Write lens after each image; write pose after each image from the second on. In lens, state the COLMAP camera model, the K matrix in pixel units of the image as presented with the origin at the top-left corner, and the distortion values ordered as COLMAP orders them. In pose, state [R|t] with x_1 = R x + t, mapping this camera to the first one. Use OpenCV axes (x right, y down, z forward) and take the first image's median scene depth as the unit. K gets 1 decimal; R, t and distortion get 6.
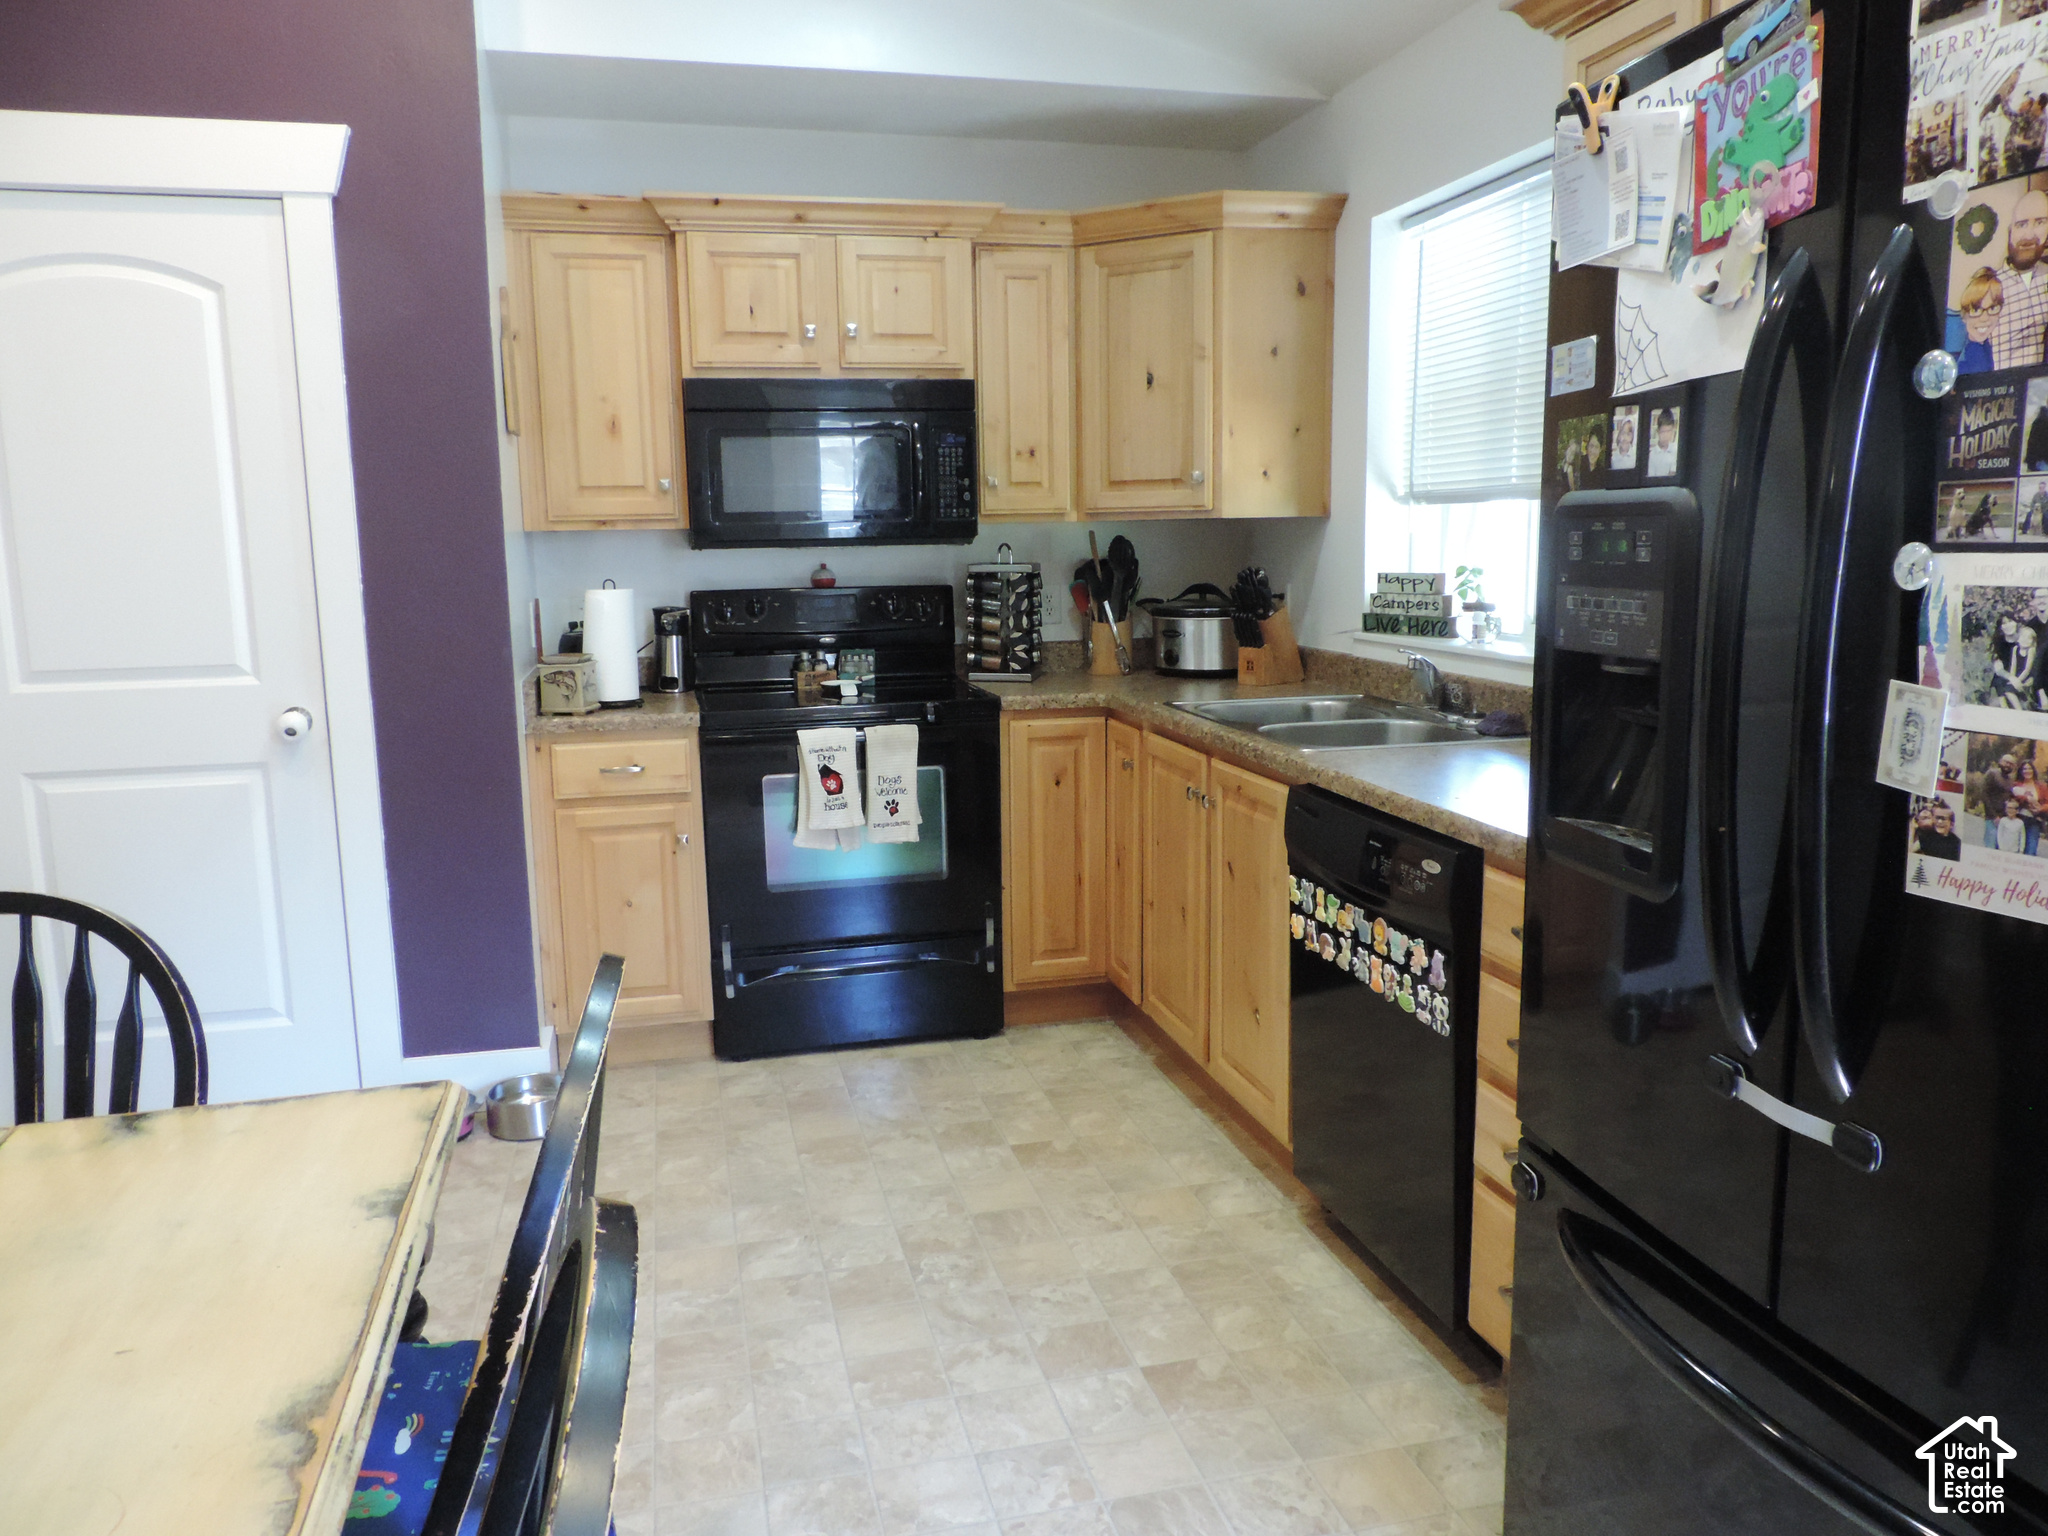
lens RADIAL K [[1498.3, 0, 1023.4], [0, 1498.3, 760.4], [0, 0, 1]] dist [-0.009021, -0.000801]
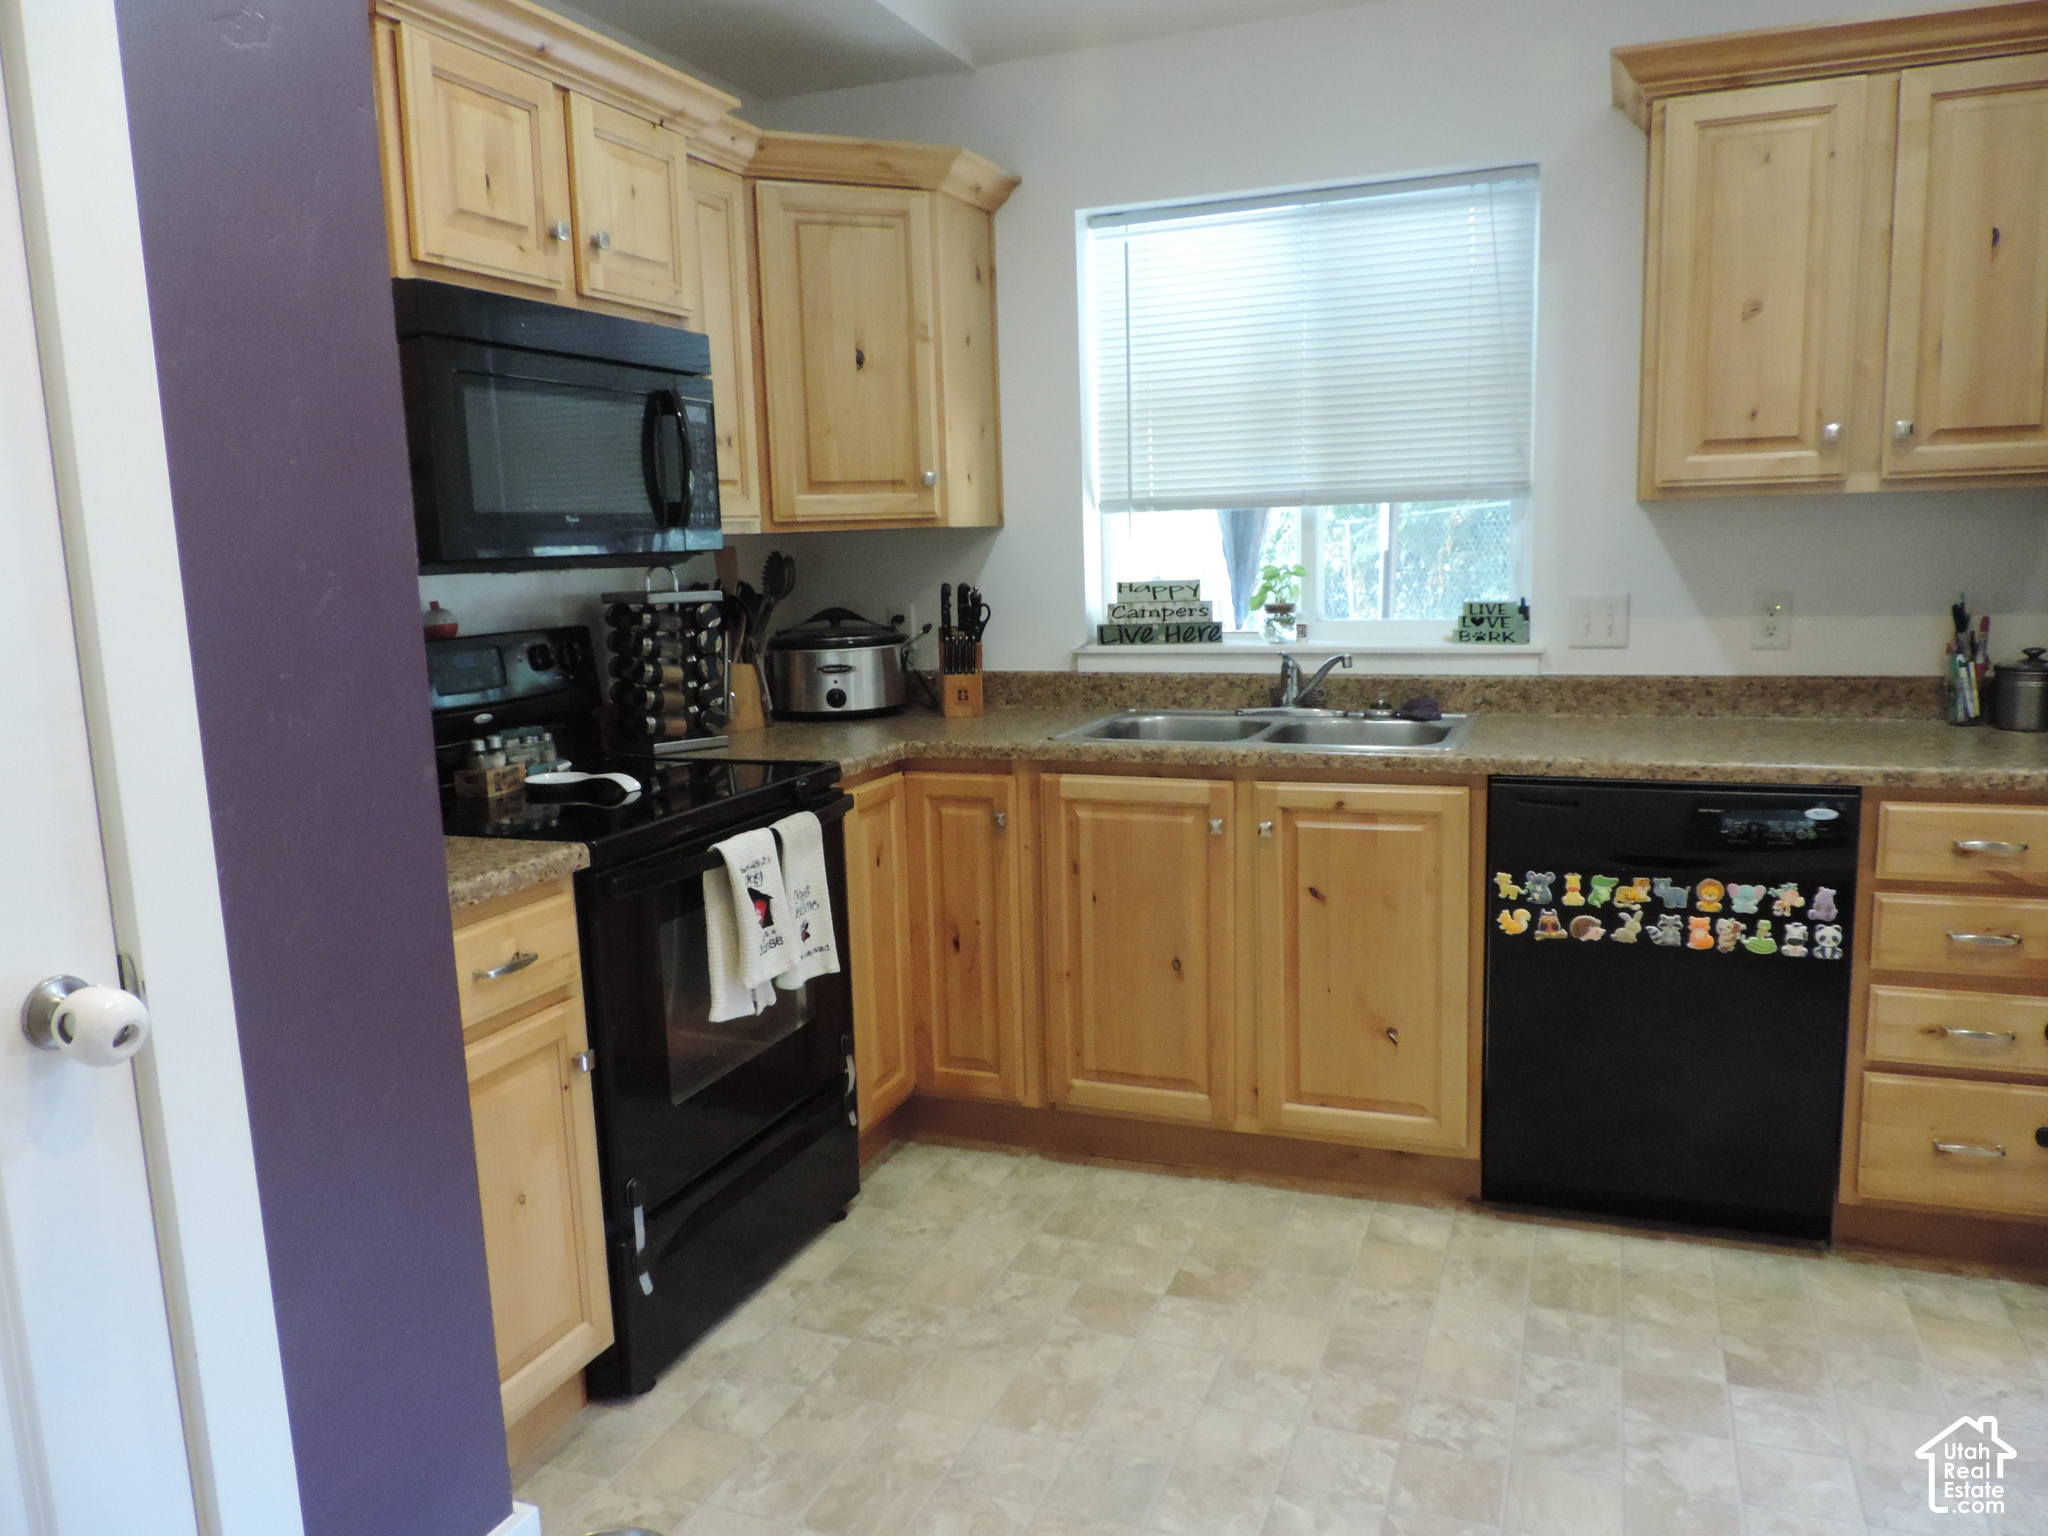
lens RADIAL K [[1469.7, 0, 1035.7], [0, 1469.7, 771.8], [0, 0, 1]] dist [-0.029179, -0.001677]
pose [[0.573535, -0.129790, 0.808834, -0.588071], [0.147476, 0.987596, 0.053901, -0.065881], [-0.805797, 0.088370, 0.585562, 0.517803]]
